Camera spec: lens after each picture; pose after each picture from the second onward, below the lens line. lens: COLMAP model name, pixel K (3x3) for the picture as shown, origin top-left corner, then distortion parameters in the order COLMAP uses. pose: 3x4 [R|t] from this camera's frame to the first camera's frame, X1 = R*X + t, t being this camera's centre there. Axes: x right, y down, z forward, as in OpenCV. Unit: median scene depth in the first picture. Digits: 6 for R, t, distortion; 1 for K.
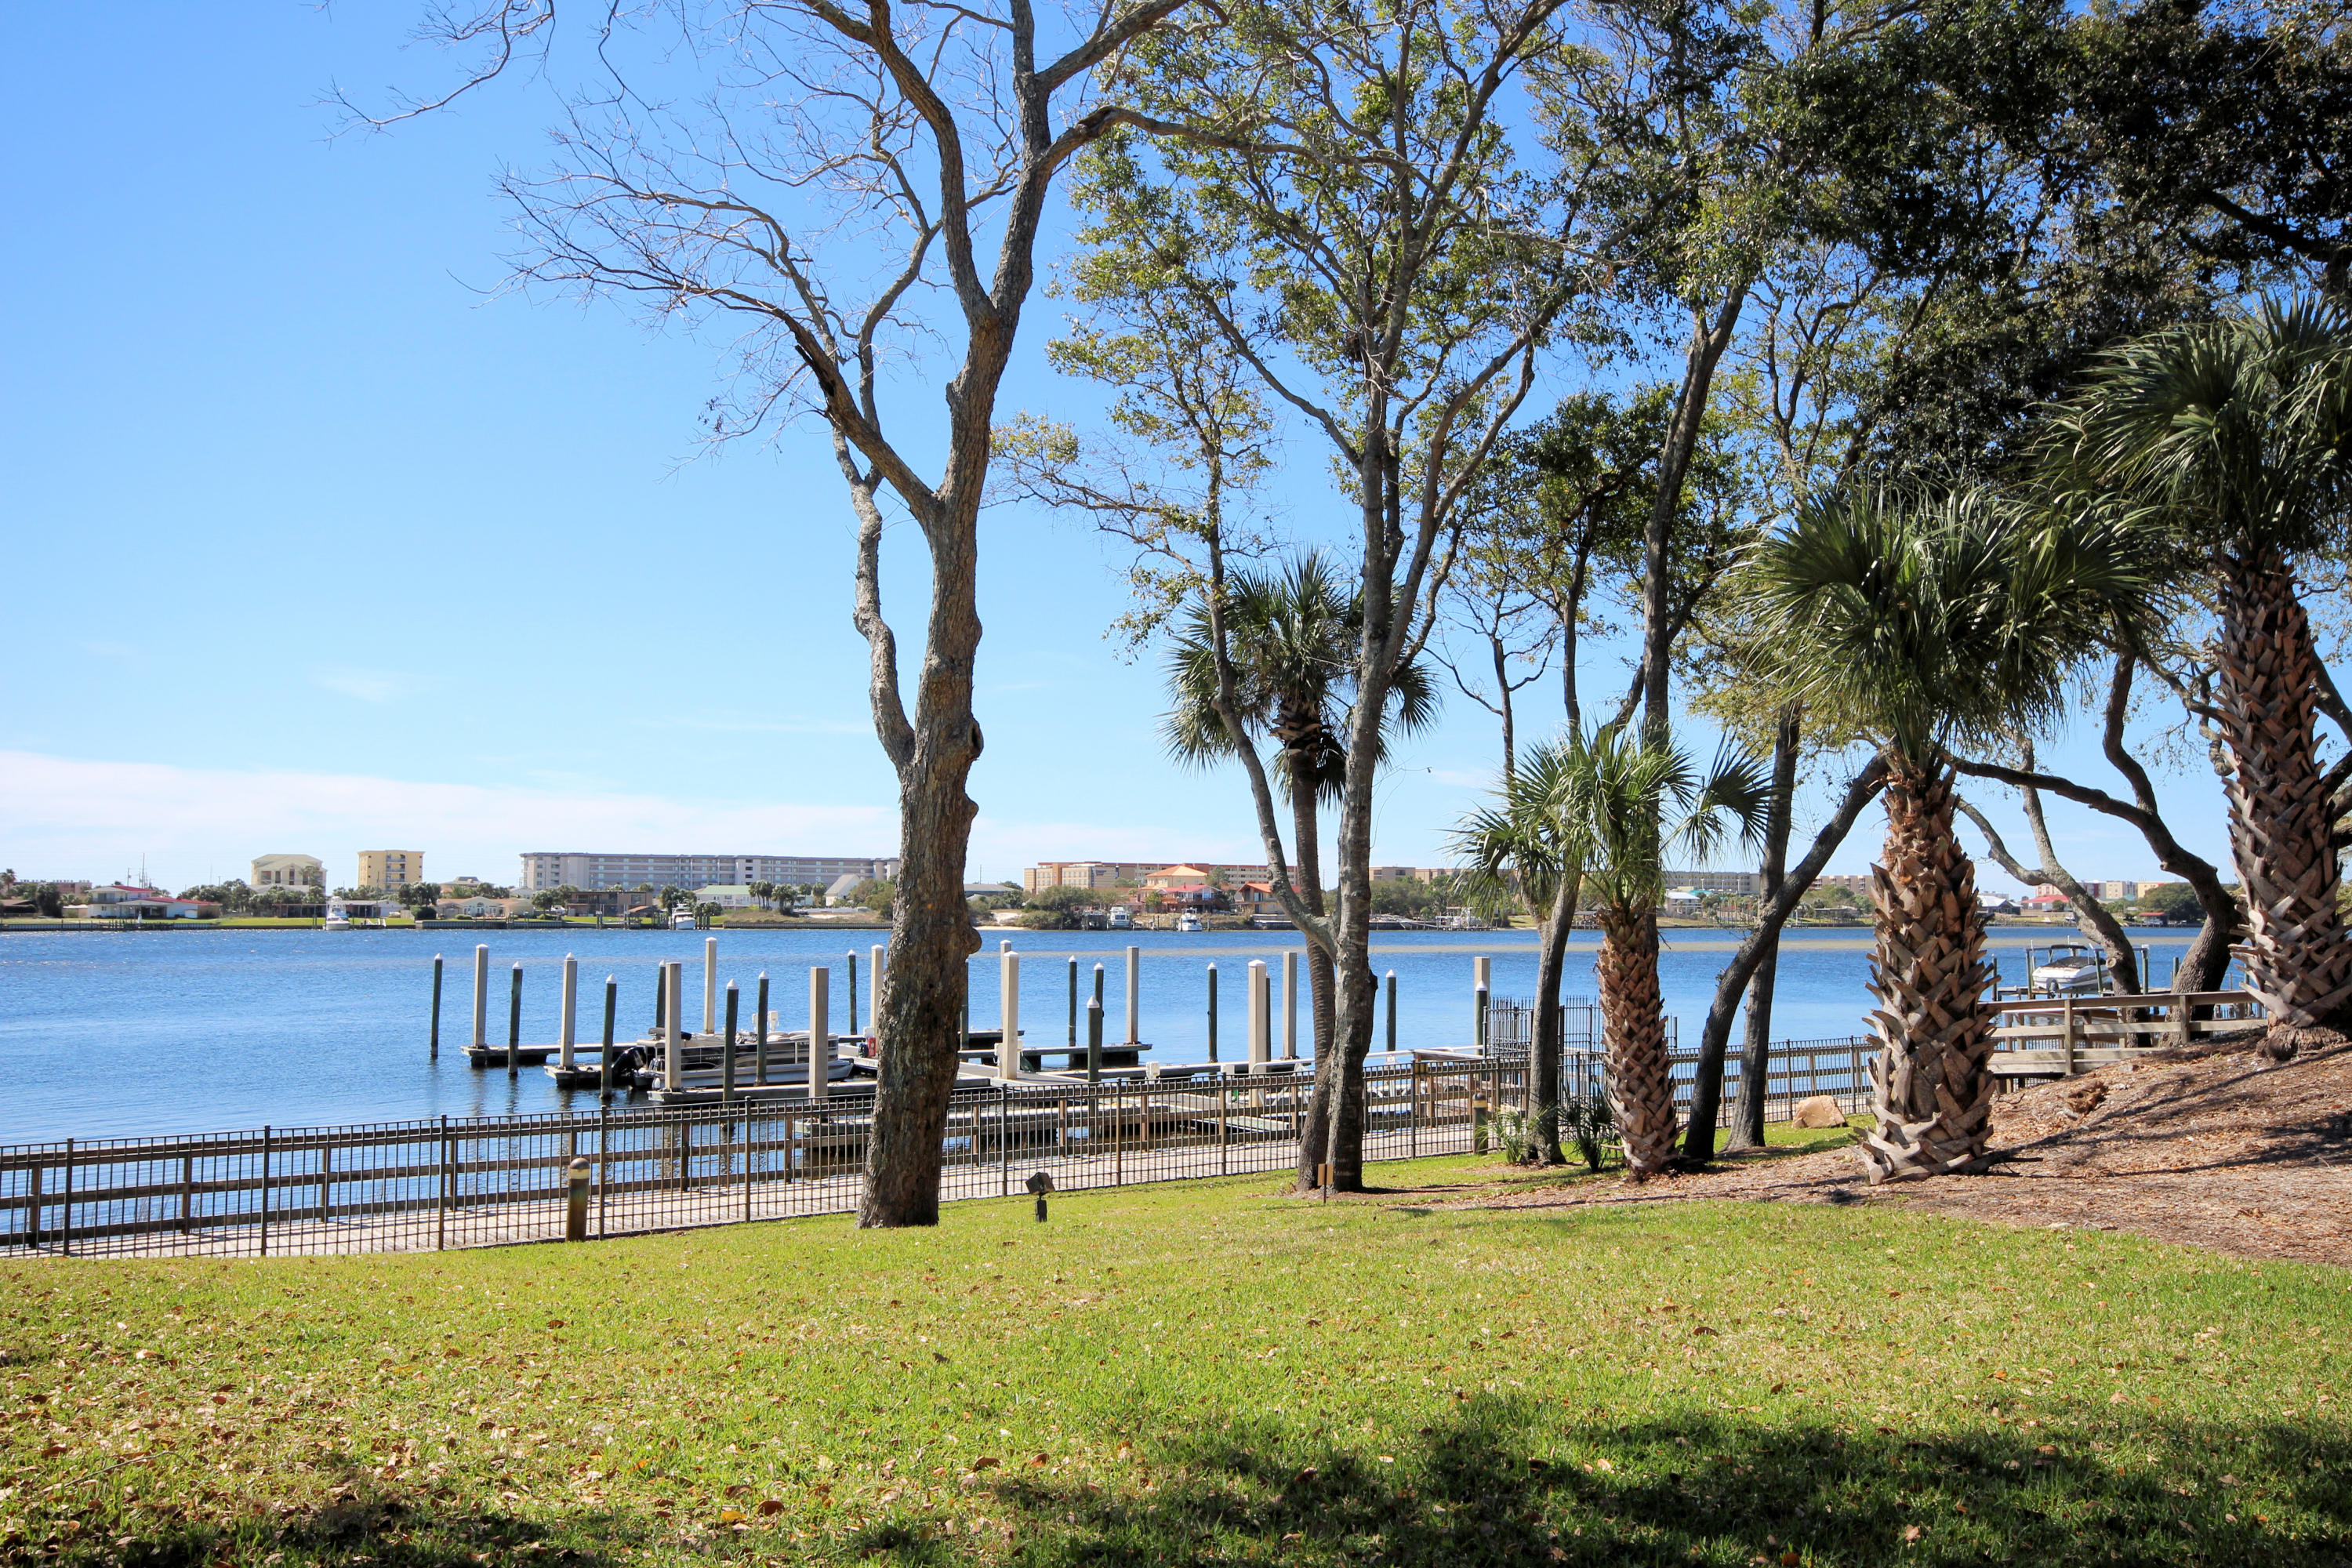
lens RADIAL K [[1976.3, 0, 1195.9], [0, 1976.3, 778.2], [0, 0, 1]] dist [-0.003607, 0.072994]
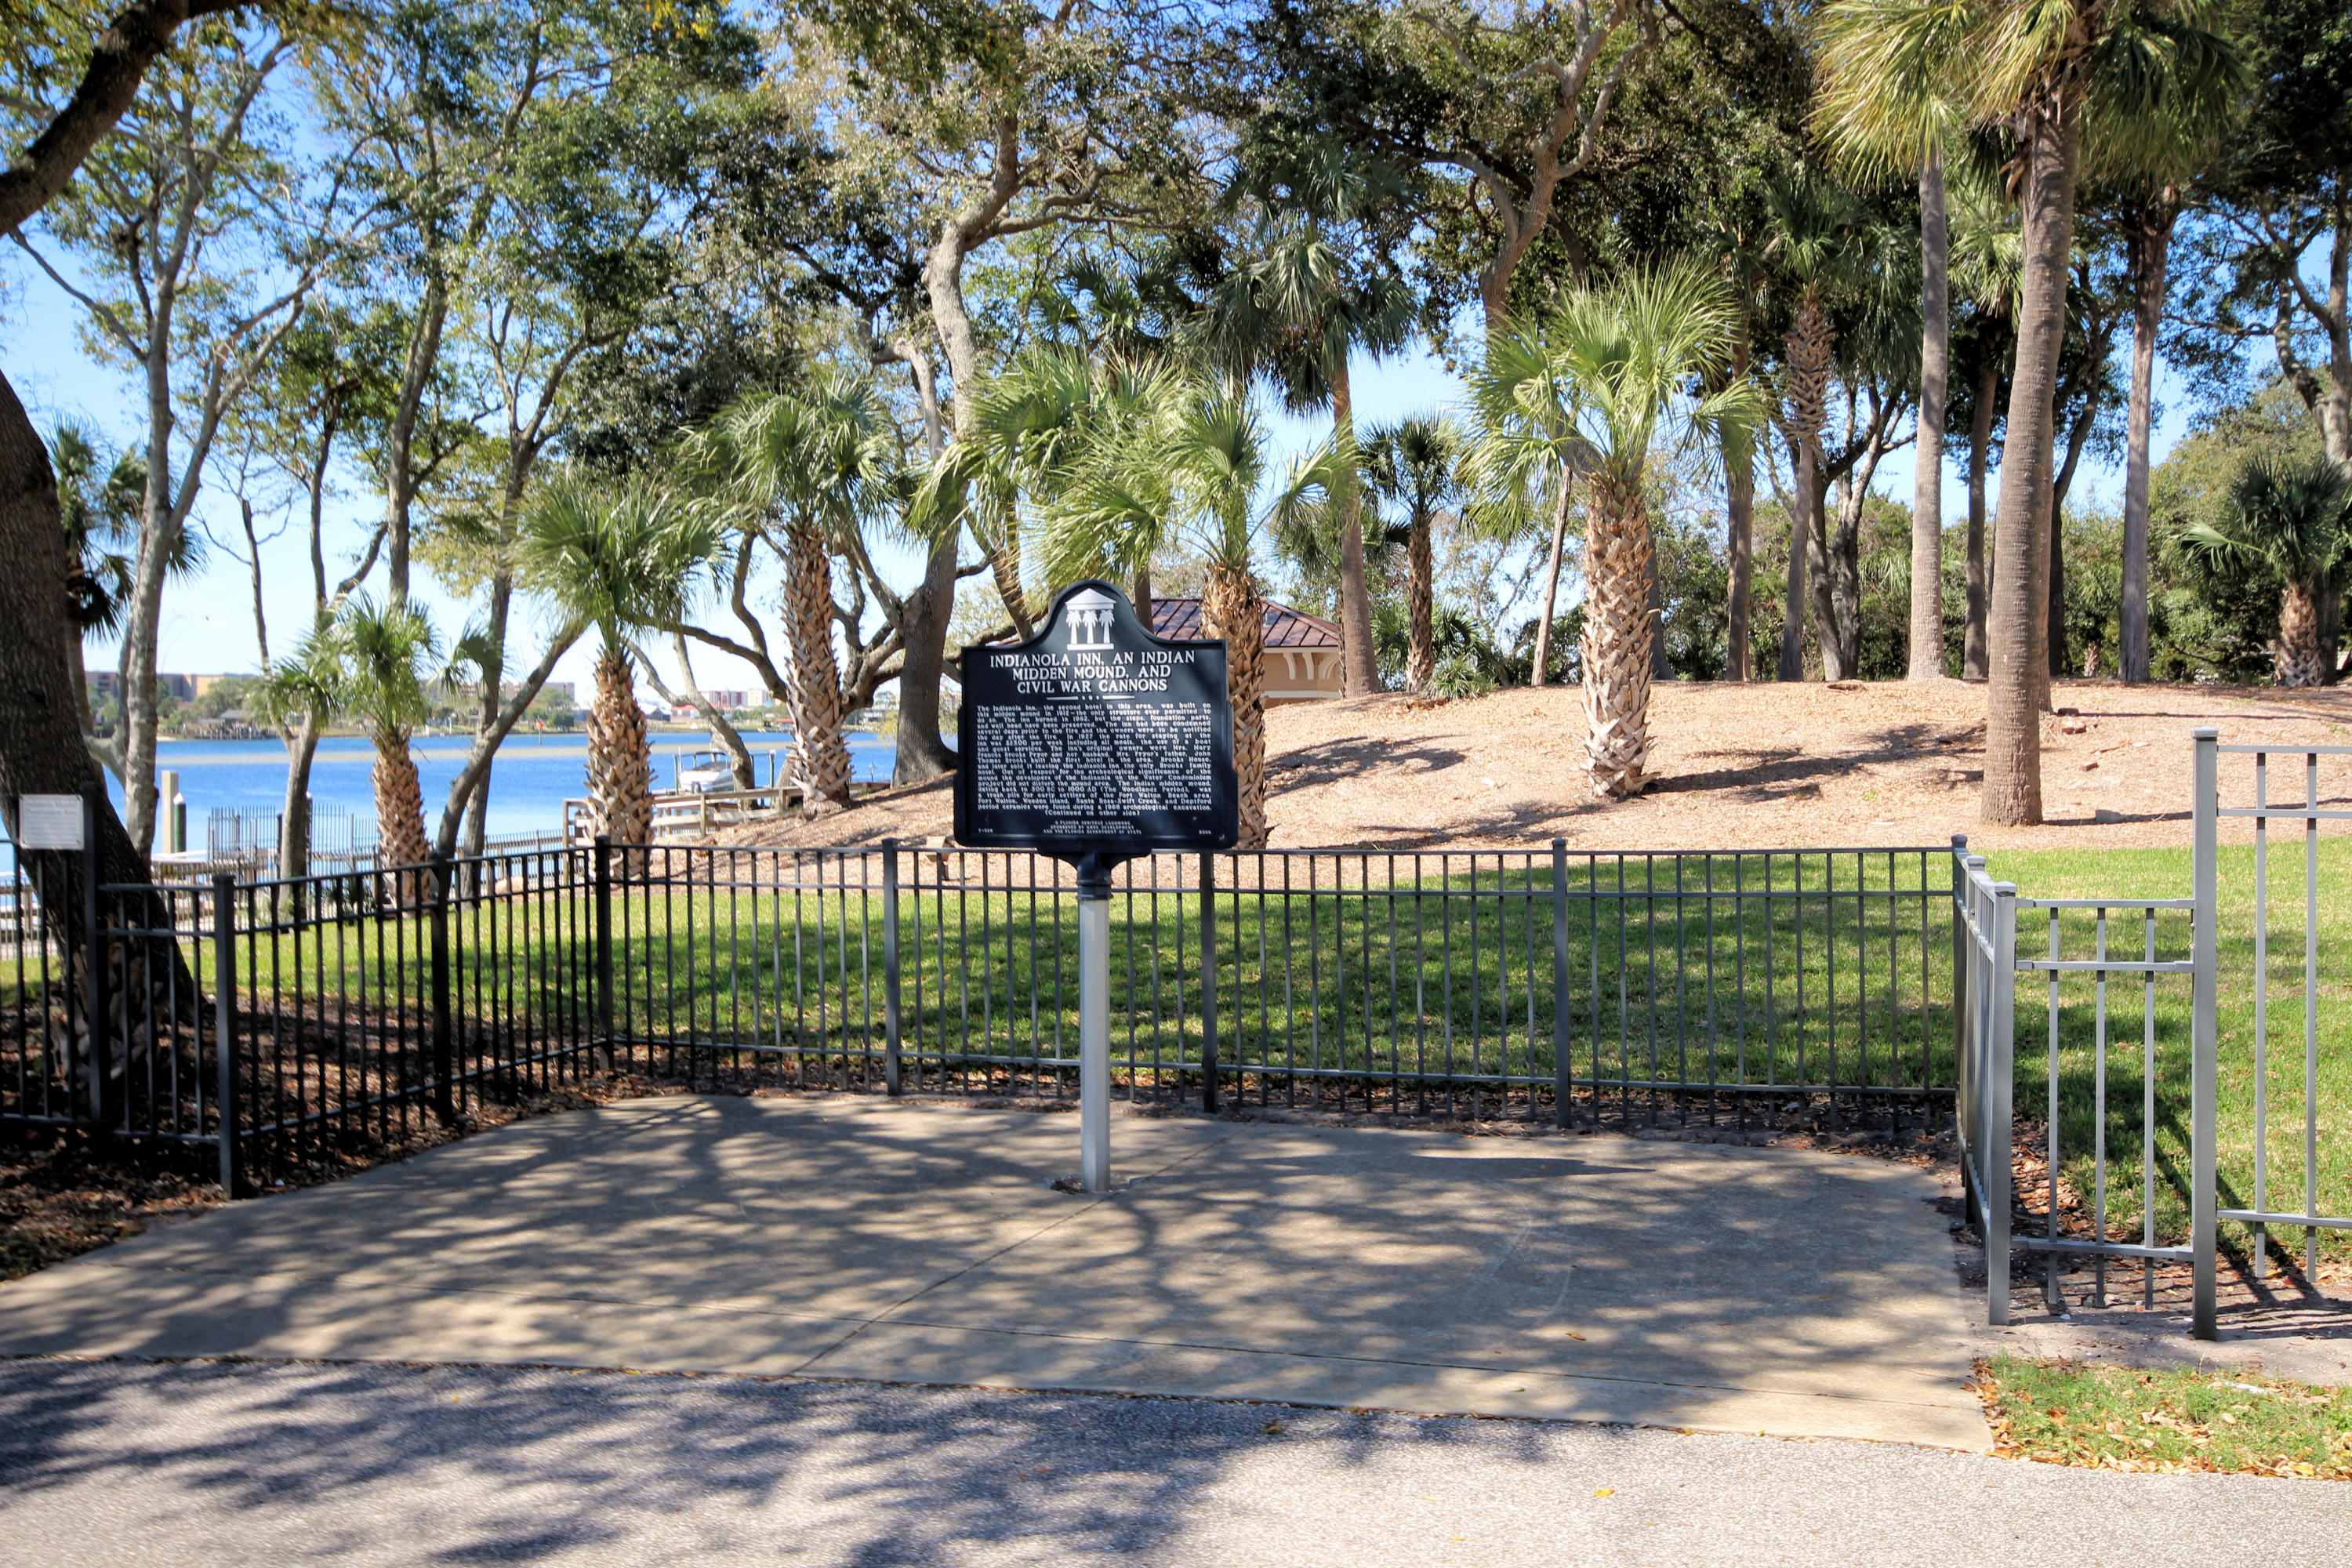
lens RADIAL K [[2033.6, 0, 1196.6], [0, 2033.6, 783.6], [0, 0, 1]] dist [-0.002489, 0.055599]
pose [[0.797821, -0.022006, 0.602493, -0.139352], [-0.037725, 0.995553, 0.086319, -0.031059], [-0.601713, -0.091596, 0.793443, -0.334557]]
